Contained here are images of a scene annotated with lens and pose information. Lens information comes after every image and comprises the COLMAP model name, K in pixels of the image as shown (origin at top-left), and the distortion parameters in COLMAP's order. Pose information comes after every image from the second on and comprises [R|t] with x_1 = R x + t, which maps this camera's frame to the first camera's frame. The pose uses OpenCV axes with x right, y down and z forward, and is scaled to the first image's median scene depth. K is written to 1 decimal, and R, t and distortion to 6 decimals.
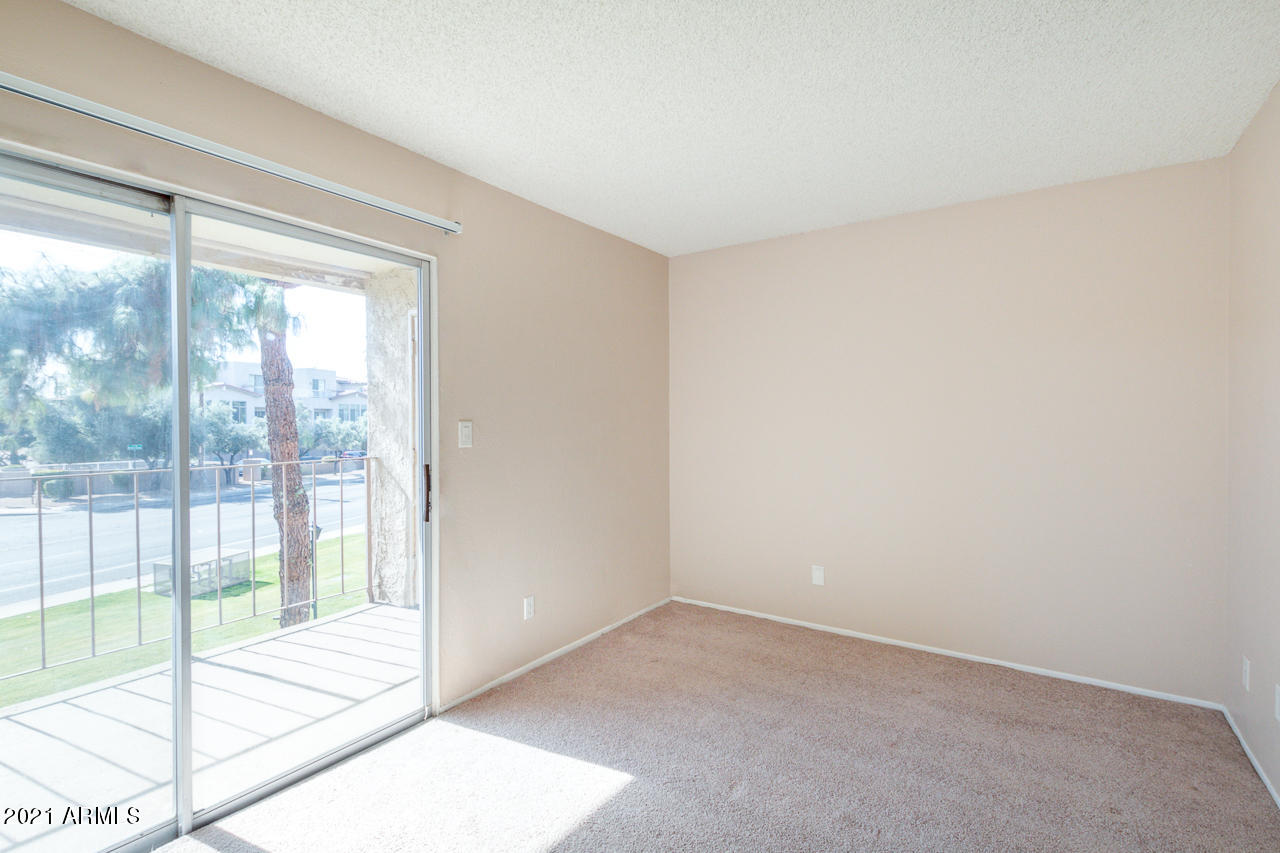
lens RADIAL K [[589.0, 0, 646.0], [0, 589.0, 422.4], [0, 0, 1]] dist [0.012447, -0.007011]
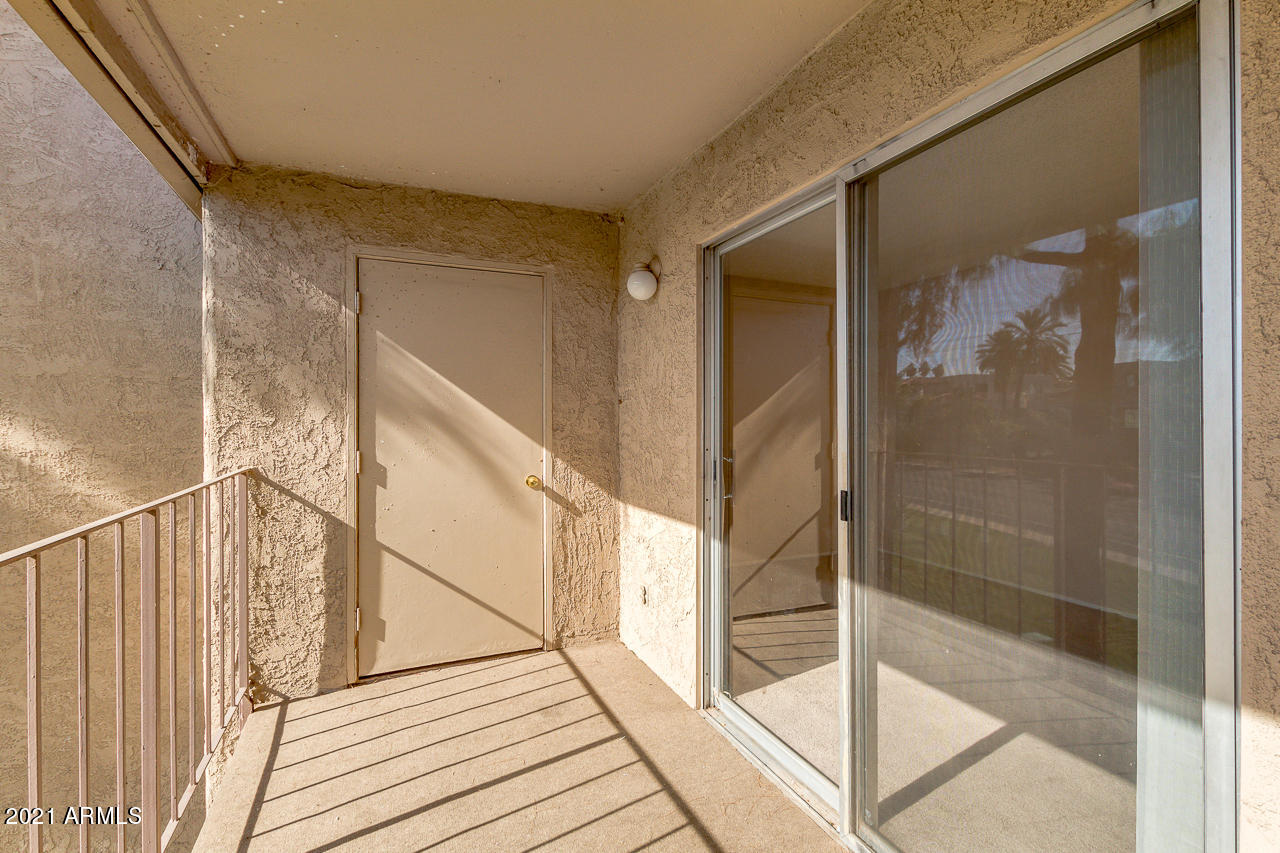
lens RADIAL K [[589.0, 0, 646.0], [0, 589.0, 422.4], [0, 0, 1]] dist [0.012447, -0.007011]
pose [[0.509761, -0.002658, 0.860312, -0.785522], [0.009475, 0.999952, -0.002524, 0.016931], [-0.860264, 0.009438, 0.509761, 0.350898]]
